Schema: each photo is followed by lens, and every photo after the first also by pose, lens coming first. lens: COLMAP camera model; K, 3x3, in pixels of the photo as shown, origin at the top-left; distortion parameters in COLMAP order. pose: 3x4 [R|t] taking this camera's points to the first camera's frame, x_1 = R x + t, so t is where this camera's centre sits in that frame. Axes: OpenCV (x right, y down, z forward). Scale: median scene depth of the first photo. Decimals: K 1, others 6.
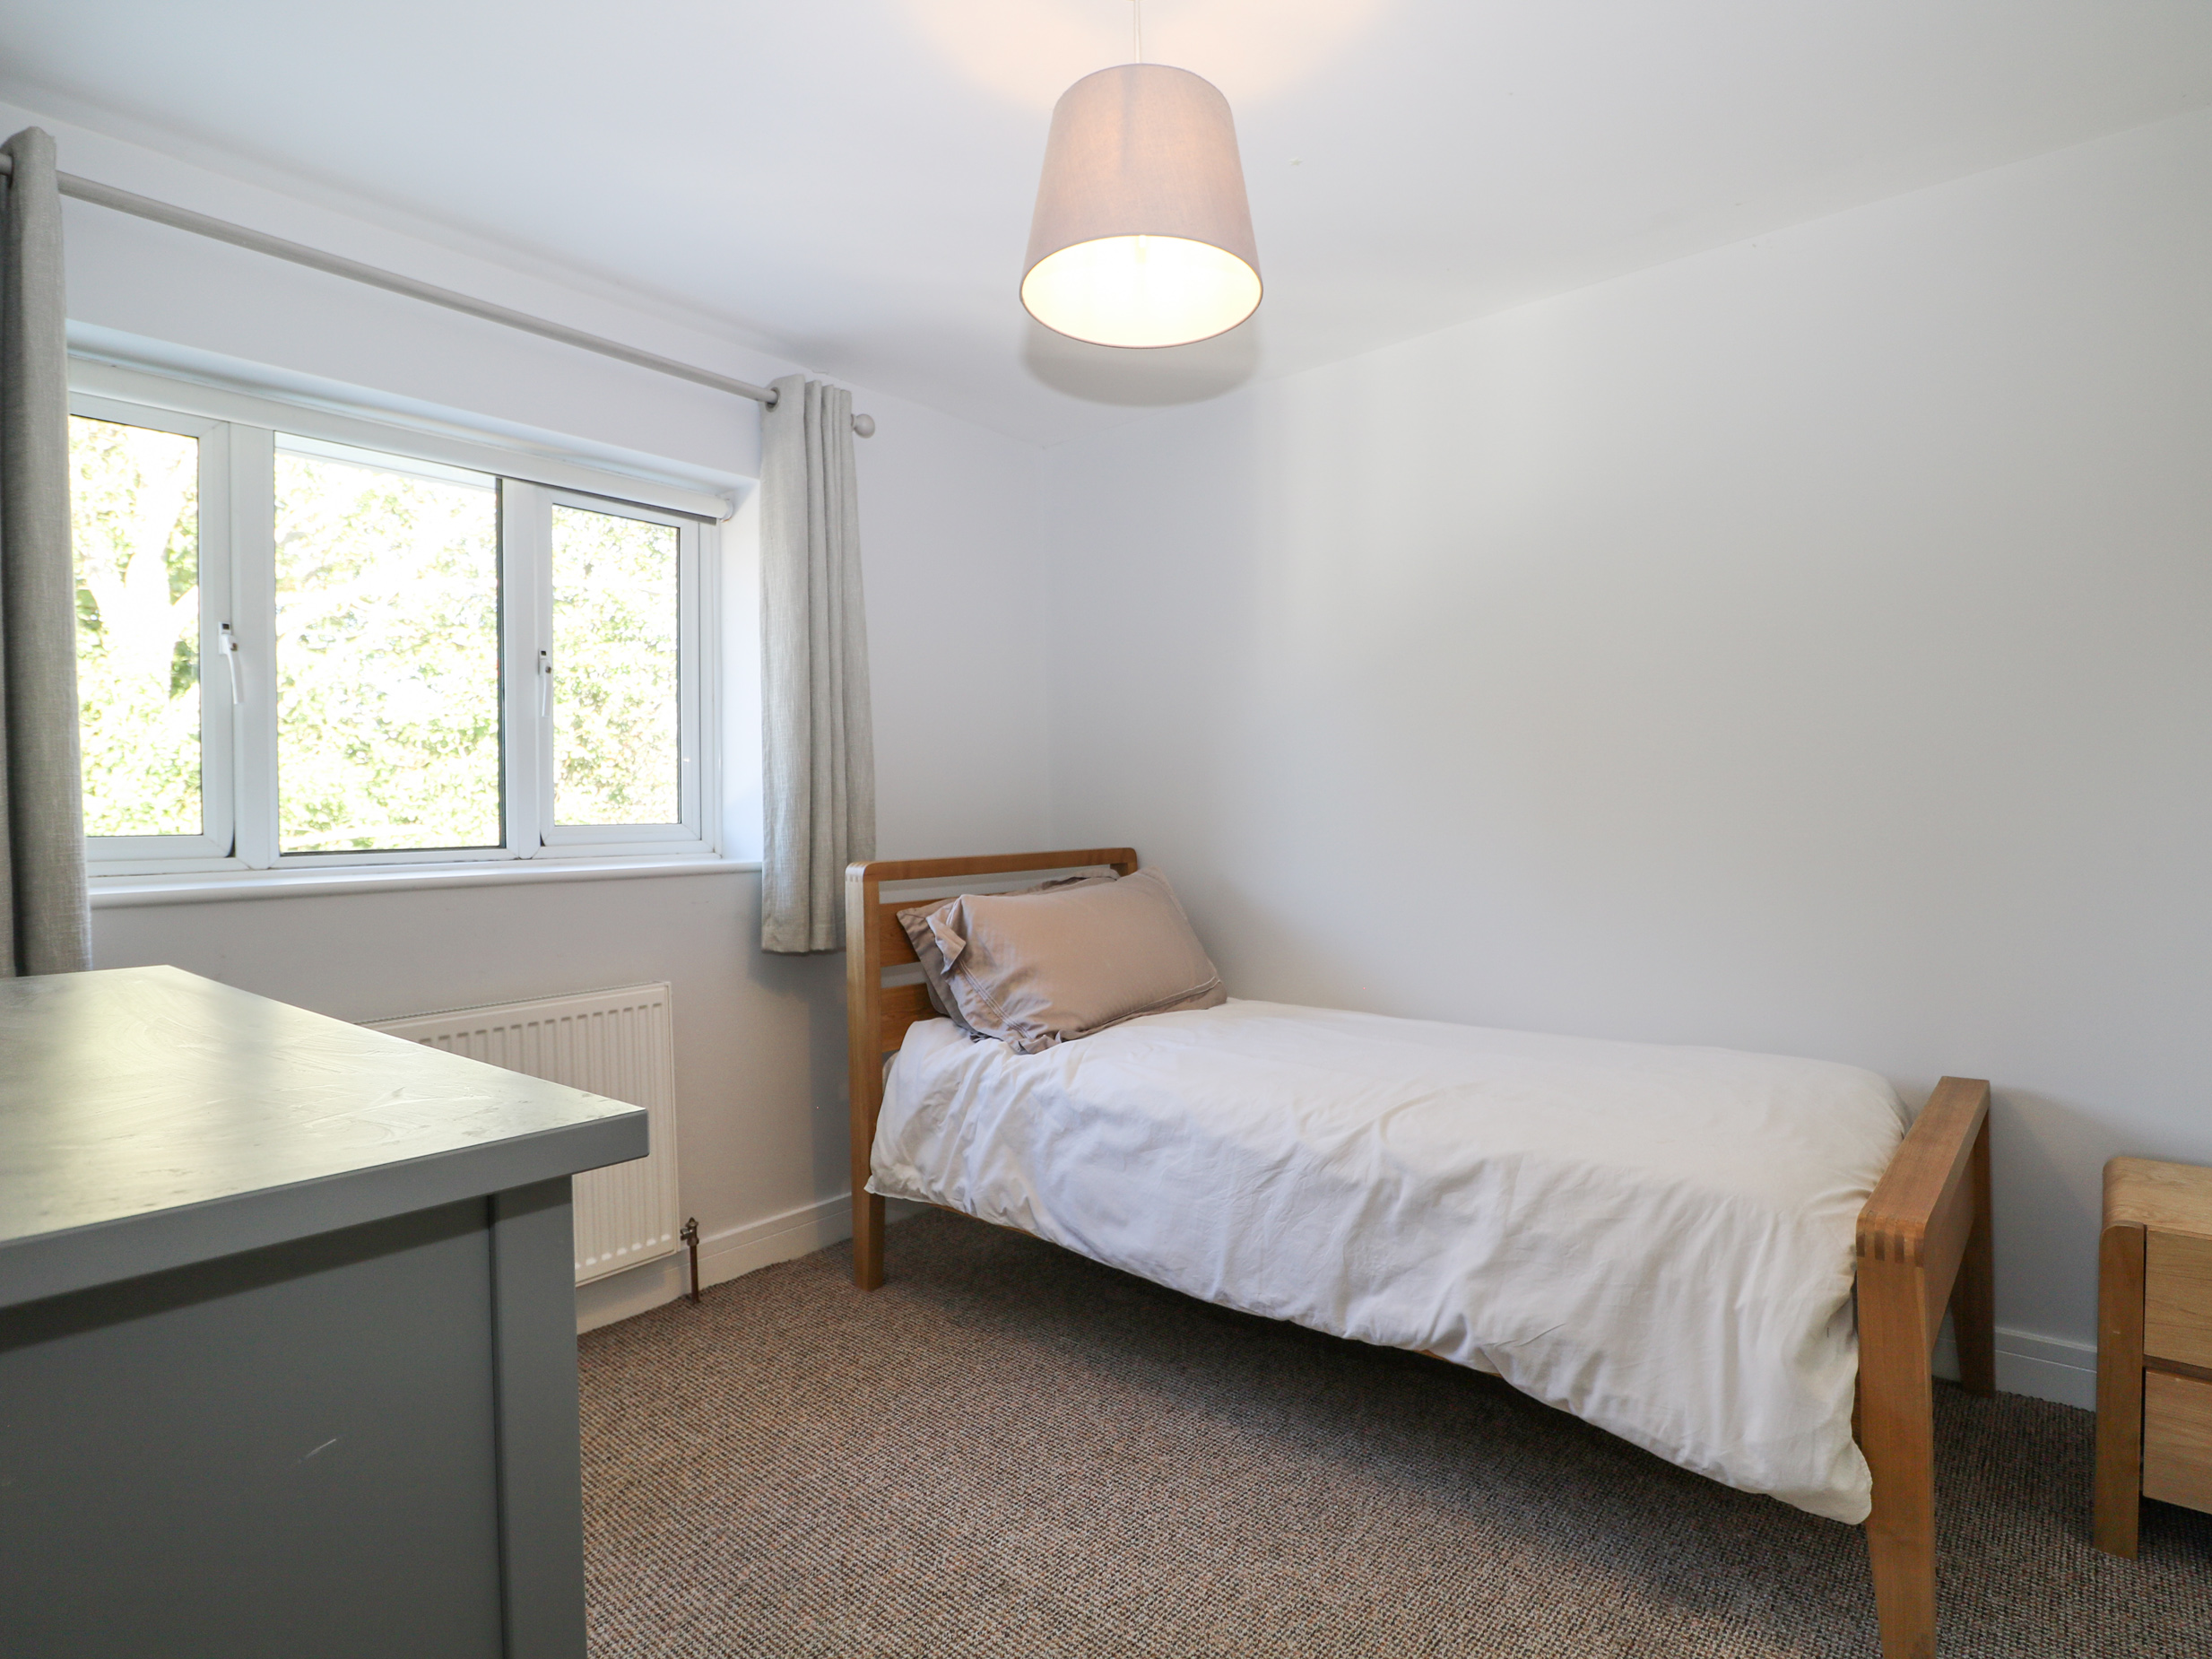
lens RADIAL K [[1155.0, 0, 1102.5], [0, 1155.0, 829.8], [0, 0, 1]] dist [-0.007877, -0.001242]
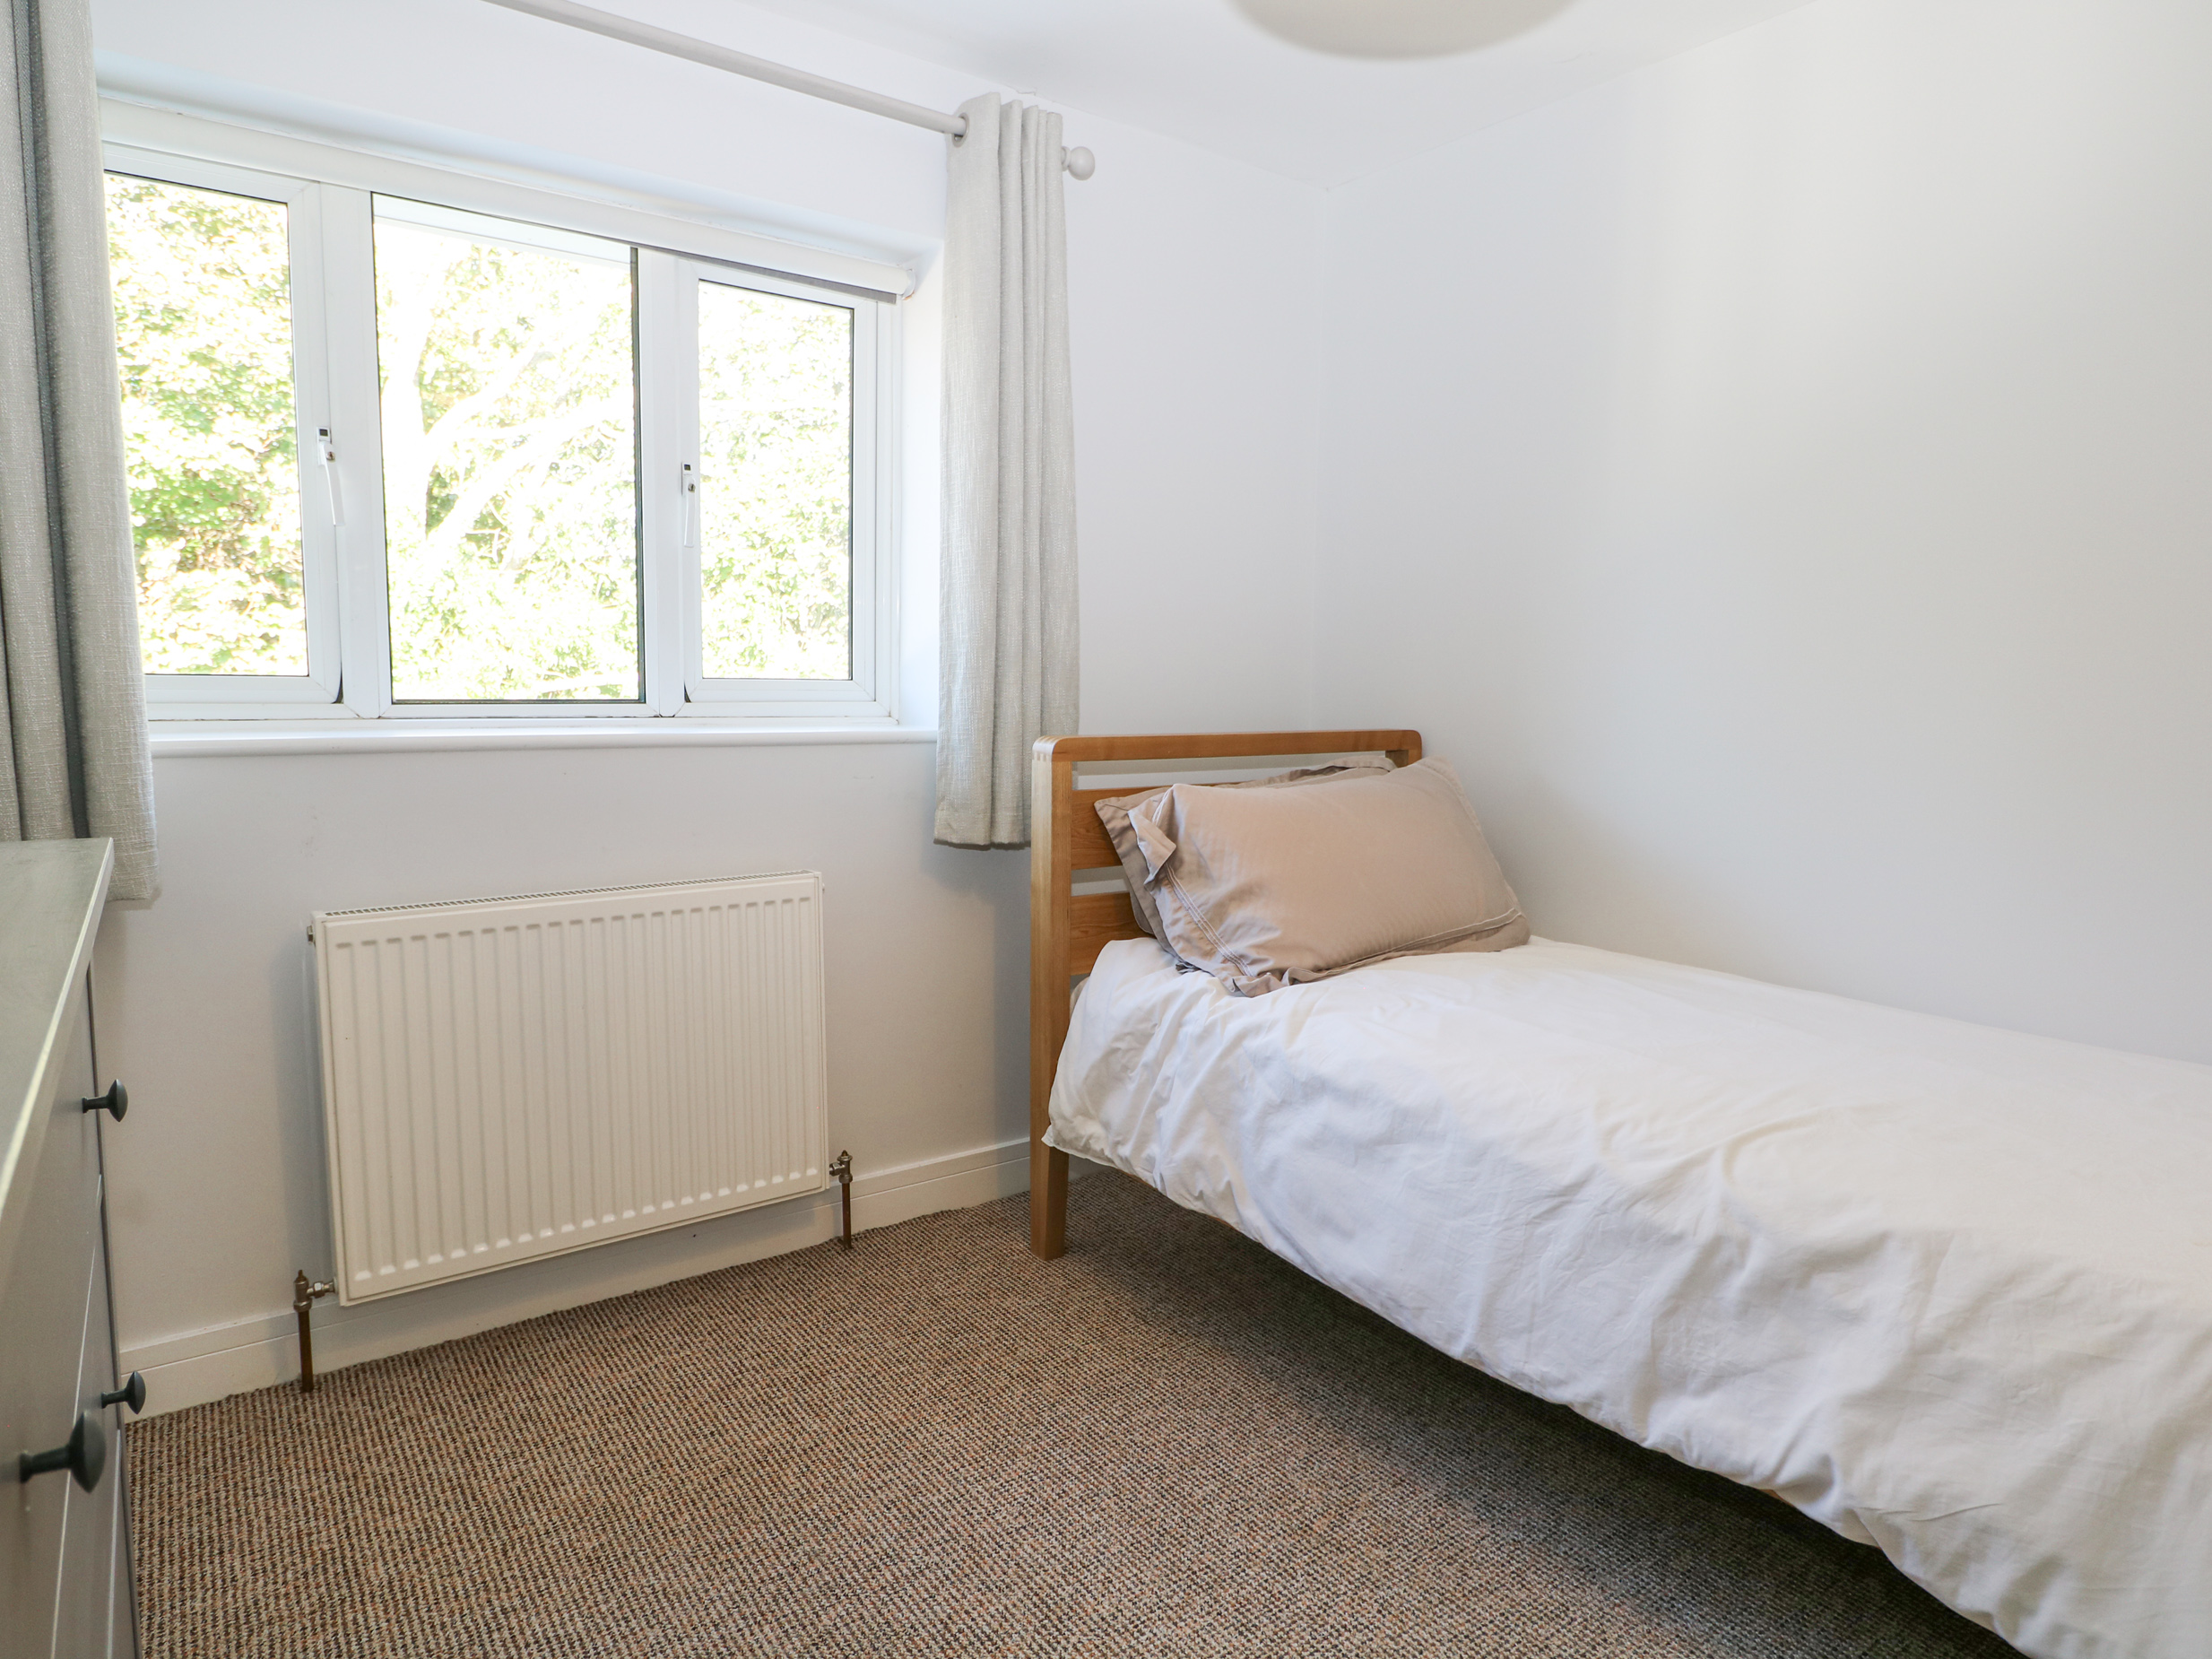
lens RADIAL K [[1324.7, 0, 1113.0], [0, 1324.7, 827.5], [0, 0, 1]] dist [0.001382, -0.010513]
pose [[0.972446, 0.055765, -0.226359, 0.044637], [-0.033320, 0.994247, 0.101796, -0.003967], [0.230733, -0.091449, 0.968710, 0.141328]]
